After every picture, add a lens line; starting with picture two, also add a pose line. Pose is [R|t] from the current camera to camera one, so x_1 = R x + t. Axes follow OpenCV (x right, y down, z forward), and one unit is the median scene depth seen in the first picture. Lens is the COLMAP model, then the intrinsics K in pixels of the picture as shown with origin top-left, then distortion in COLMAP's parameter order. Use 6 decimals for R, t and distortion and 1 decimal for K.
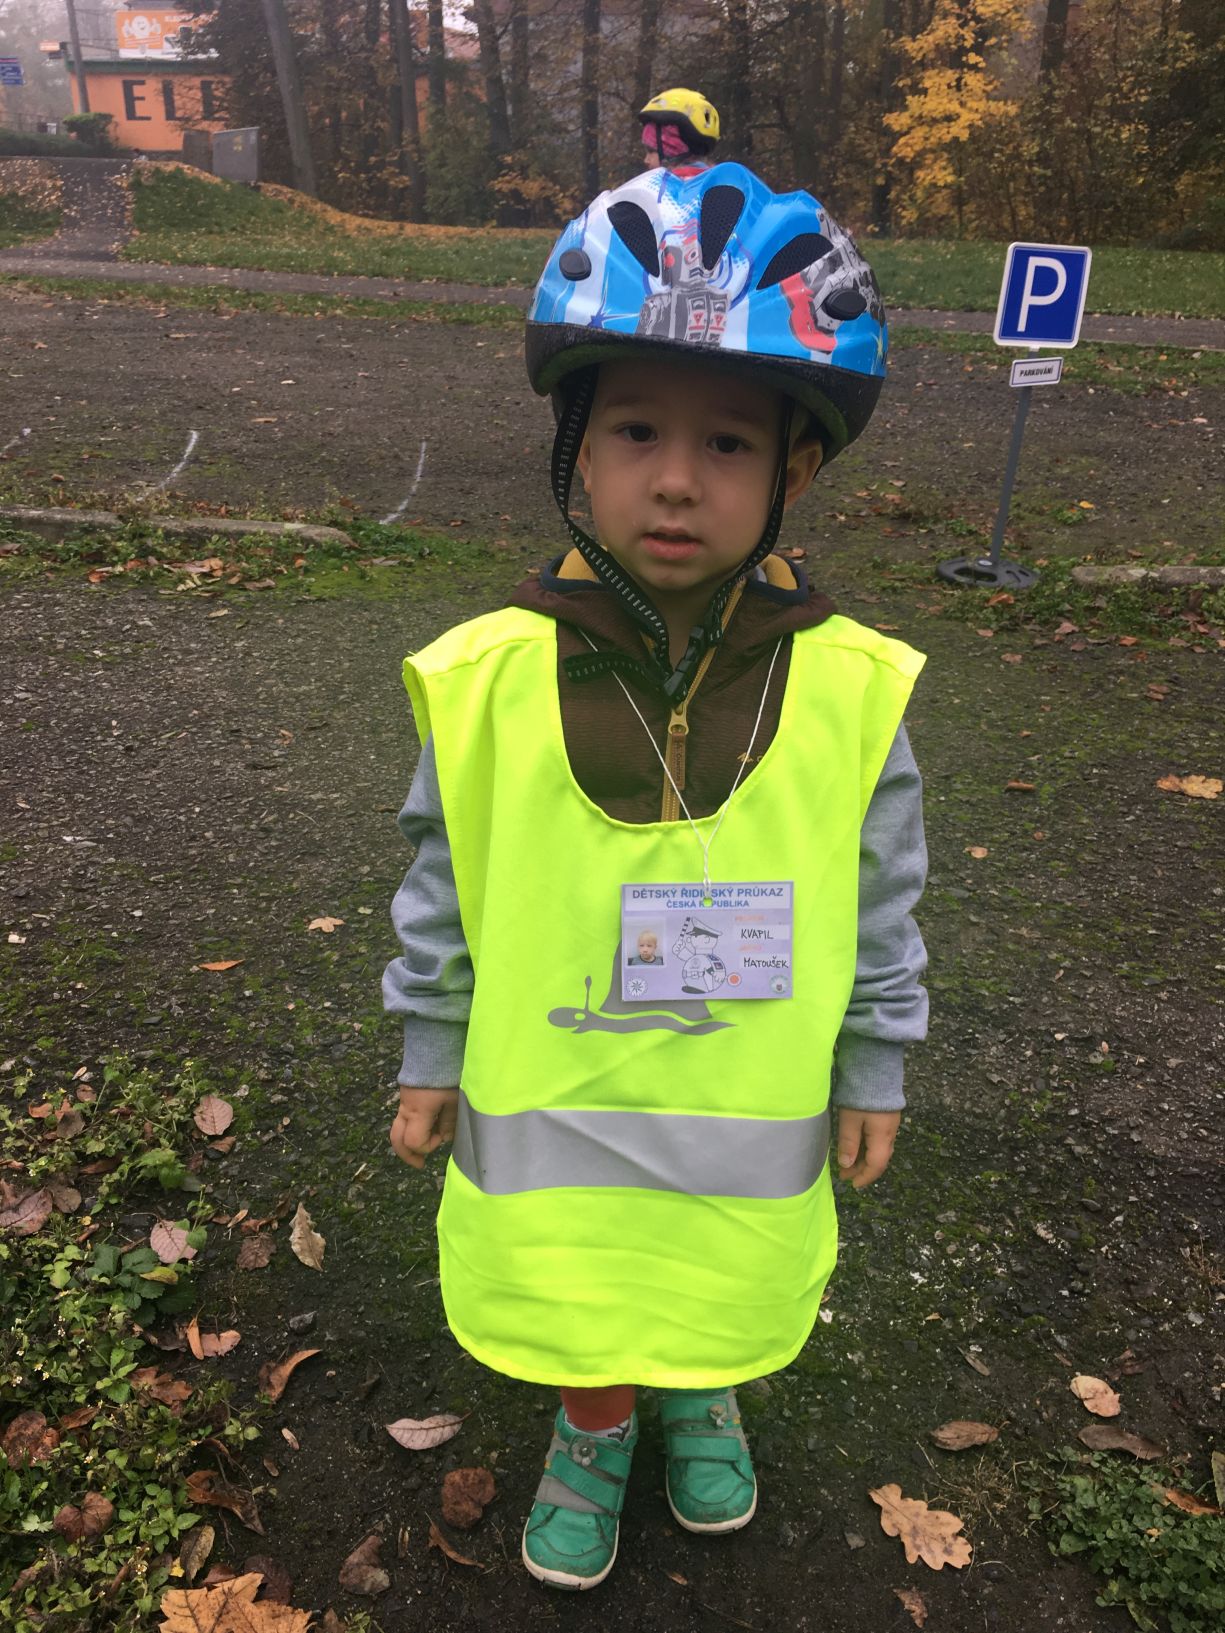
lens RADIAL K [[1382.4, 0, 613.8], [0, 1382.4, 822.4], [0, 0, 1]] dist [0.085334, -0.106011]
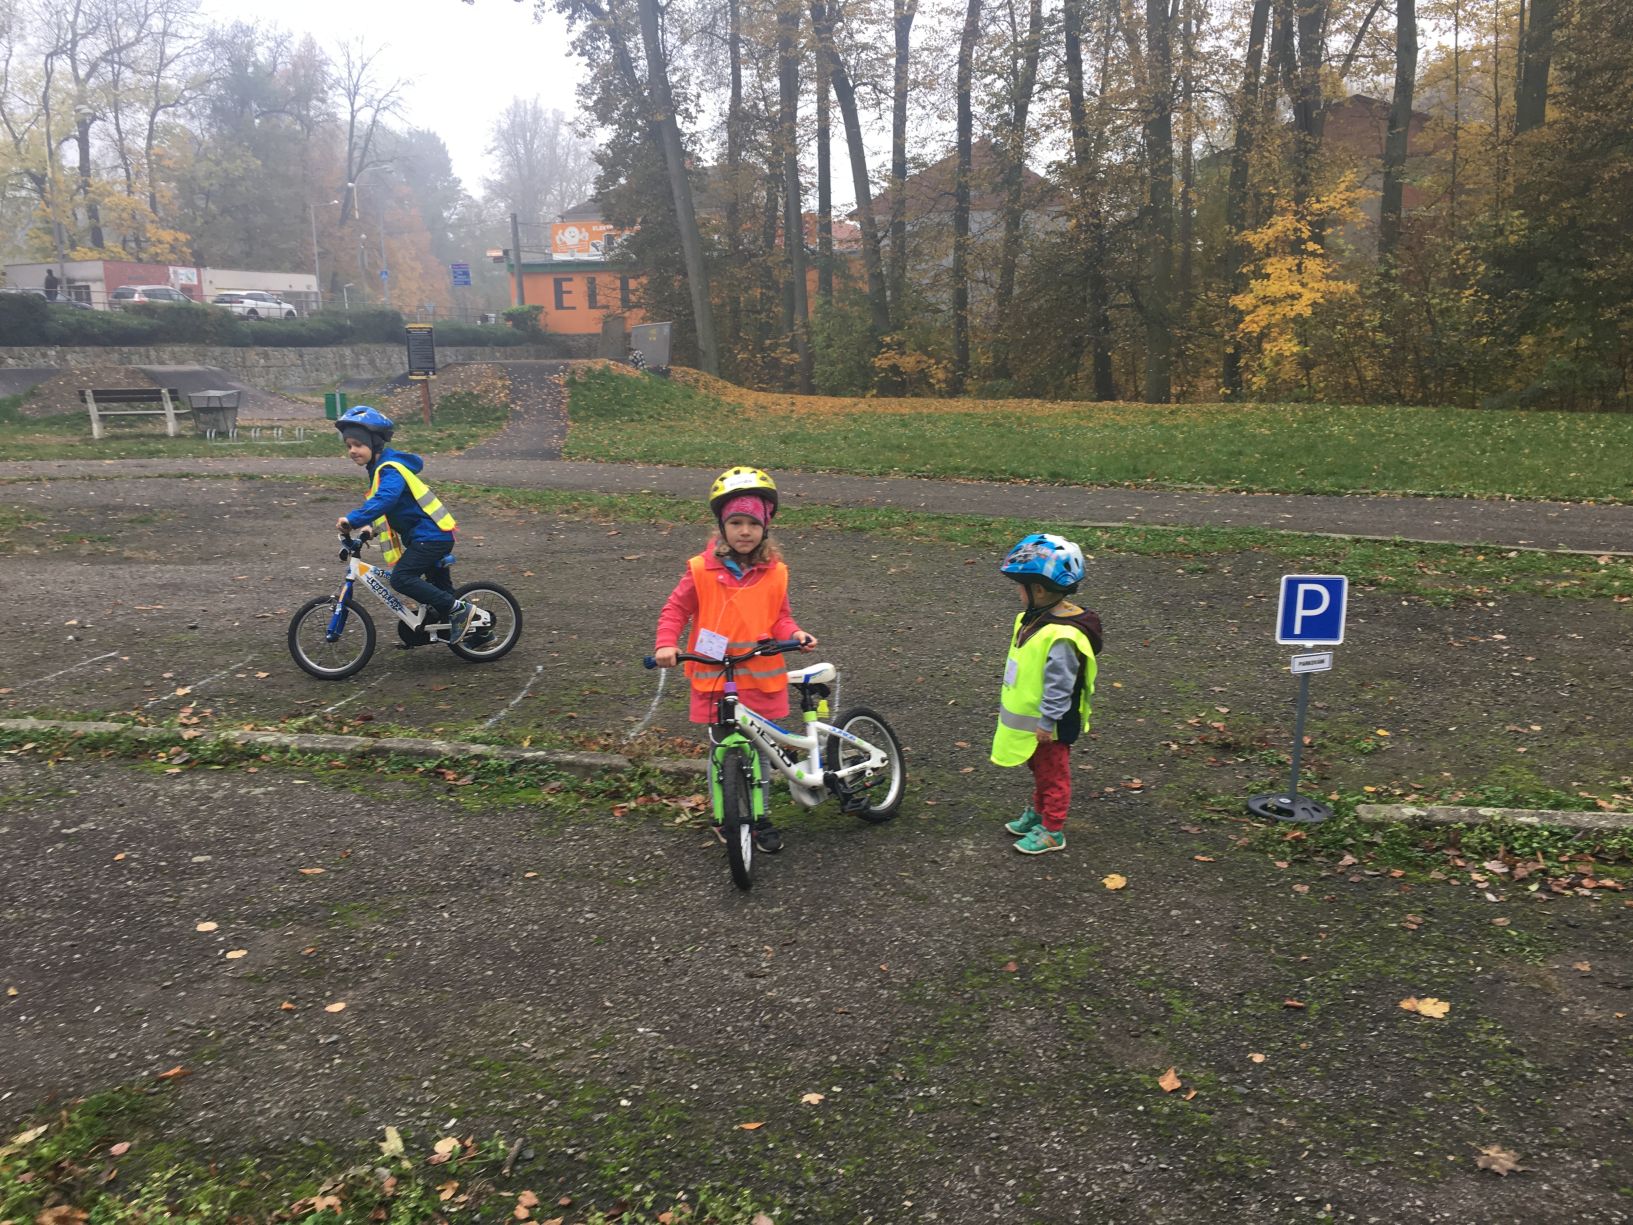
lens RADIAL K [[1382.4, 0, 817.1], [0, 1382.4, 611.7], [0, 0, 1]] dist [0.085334, -0.106011]
pose [[0.992877, -0.007763, -0.118889, -0.004793], [-0.019839, 0.973173, -0.229219, -0.034914], [0.117479, 0.229945, 0.966087, -0.221917]]
